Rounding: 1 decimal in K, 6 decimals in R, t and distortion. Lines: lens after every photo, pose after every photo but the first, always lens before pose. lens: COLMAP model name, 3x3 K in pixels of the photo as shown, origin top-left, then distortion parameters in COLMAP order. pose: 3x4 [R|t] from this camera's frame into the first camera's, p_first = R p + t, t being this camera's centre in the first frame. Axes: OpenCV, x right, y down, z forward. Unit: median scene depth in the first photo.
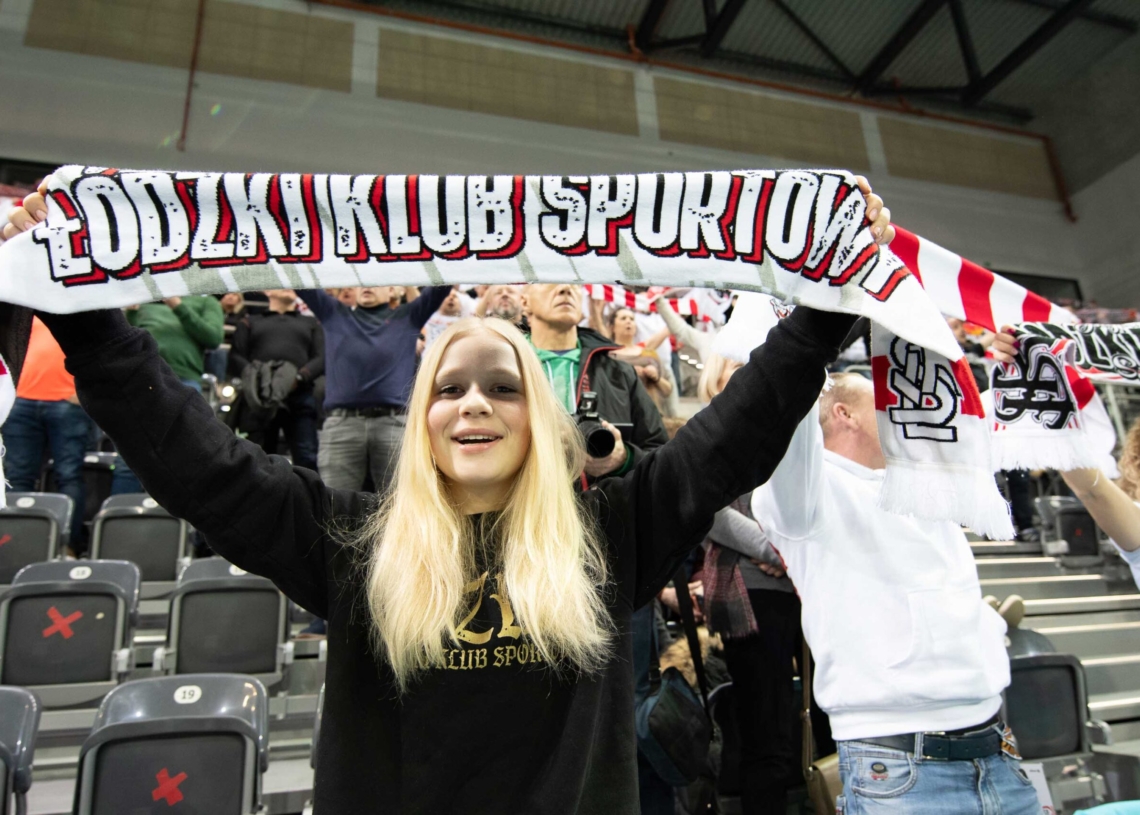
lens RADIAL K [[730.0, 0, 570.0], [0, 730.0, 407.5], [0, 0, 1]] dist [-0.017388, -0.001792]
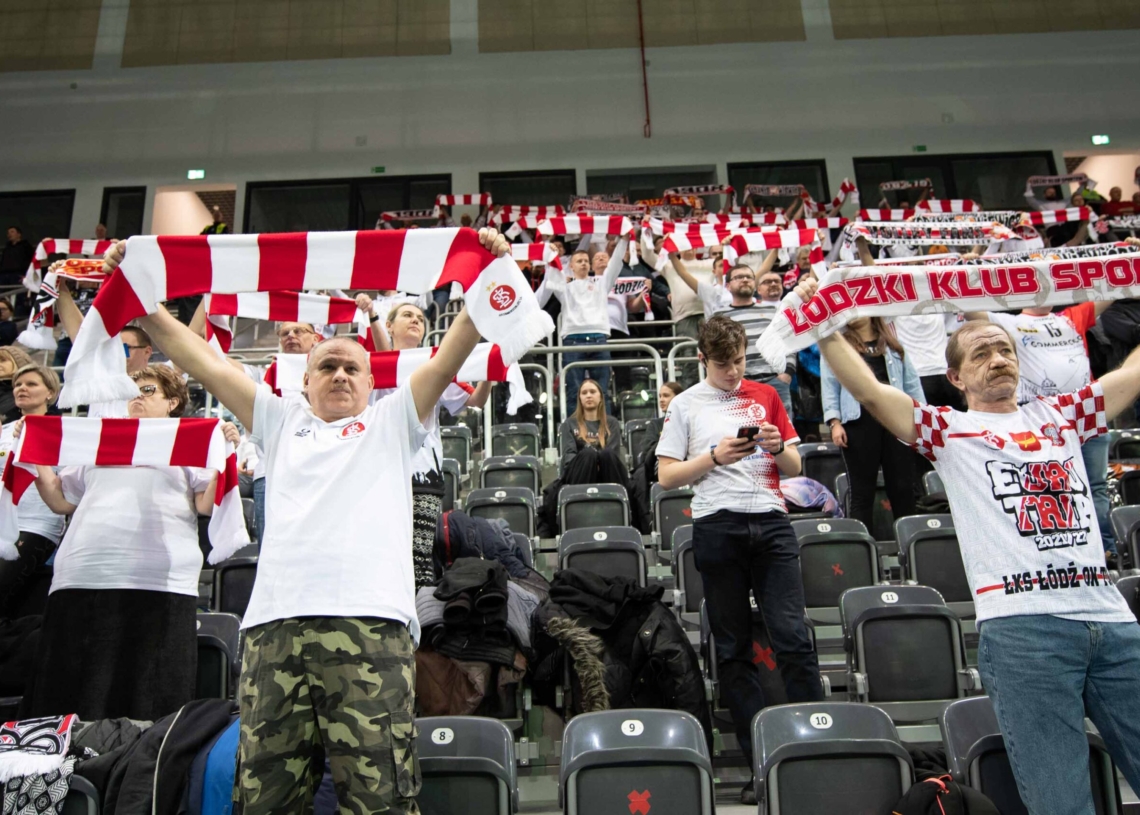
lens RADIAL K [[910.2, 0, 564.4], [0, 910.2, 393.8], [0, 0, 1]] dist [-0.000411, -0.004901]
pose [[0.959489, -0.082941, -0.269260, -0.599882], [0.080439, 0.996552, -0.020331, -0.032681], [0.270018, -0.002152, 0.962853, -0.213415]]
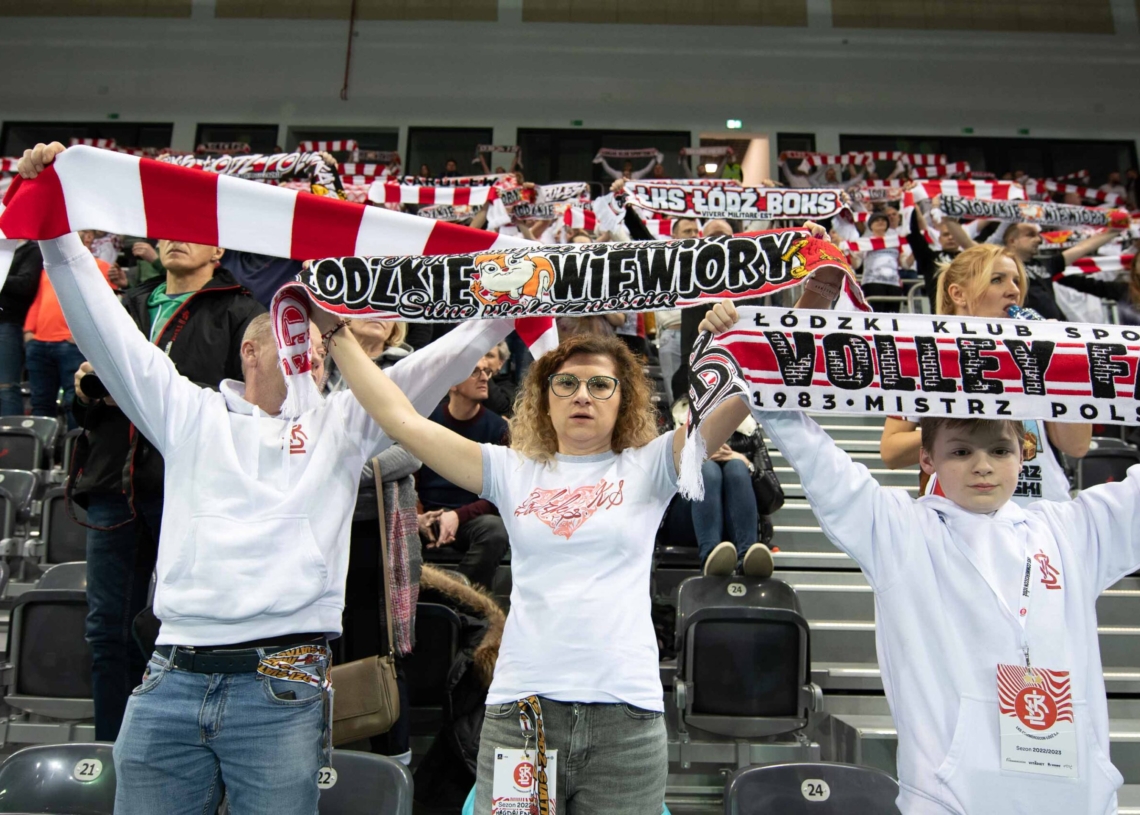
lens RADIAL K [[743.4, 0, 570.0], [0, 743.4, 407.5], [0, 0, 1]] dist [-0.009294, -0.003934]
pose [[0.955340, 0.012119, -0.295260, 0.188513], [0.017106, 0.995215, 0.096196, -0.001631], [0.295013, -0.096951, 0.950562, 0.018148]]
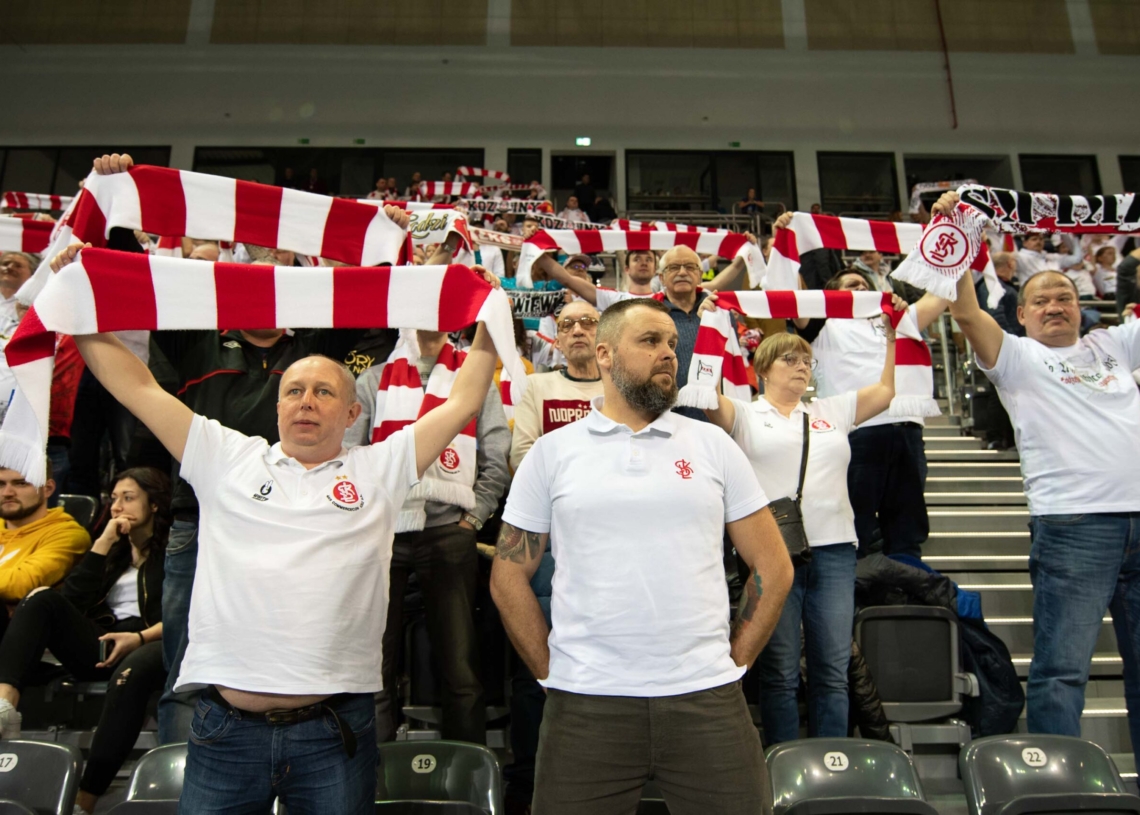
lens RADIAL K [[736.9, 0, 570.0], [0, 736.9, 407.5], [0, 0, 1]] dist [-0.005594, -0.003077]
pose [[0.966963, -0.018766, -0.254224, -1.387156], [0.039193, 0.996373, 0.075523, -0.063699], [0.251884, -0.082992, 0.964192, -0.443618]]
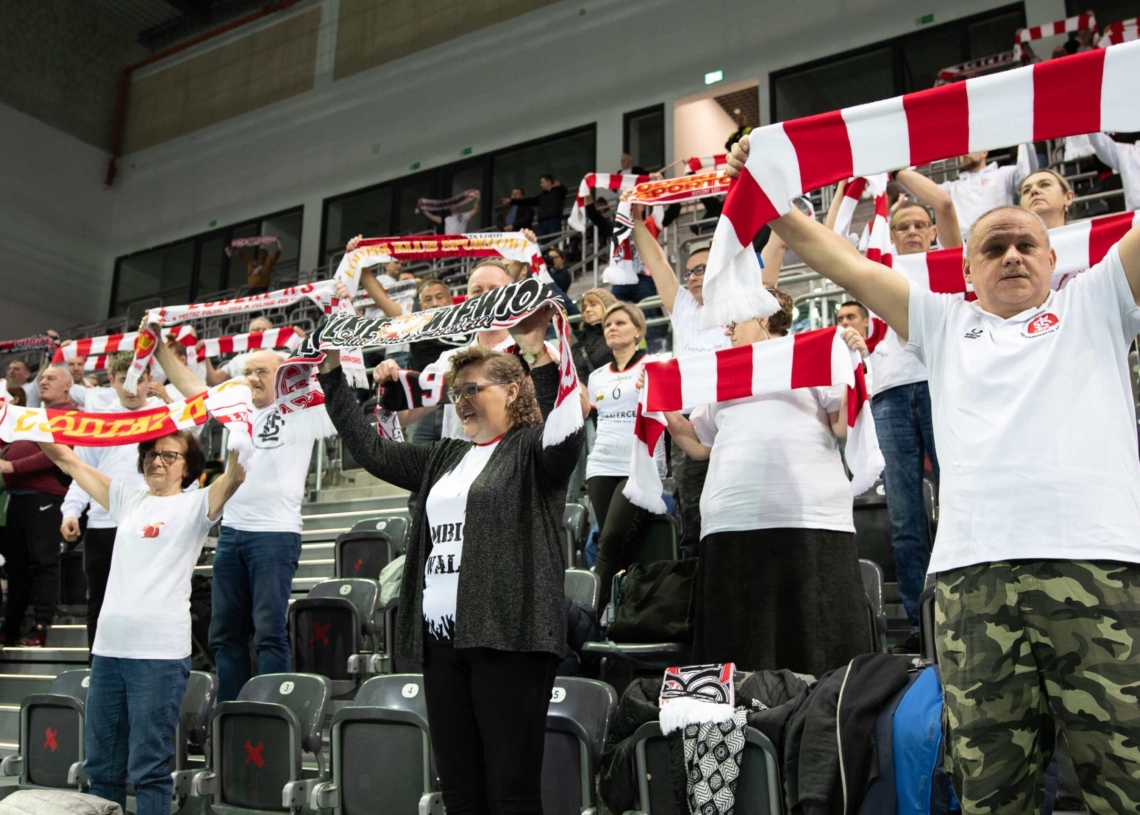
lens RADIAL K [[1070.5, 0, 570.0], [0, 1070.5, 407.5], [0, 0, 1]] dist [0.005100, -0.032683]
pose [[0.677969, -0.118851, -0.725419, -0.627100], [0.172000, 0.985097, -0.000646, -0.032307], [0.714684, -0.124334, 0.688307, -0.220125]]
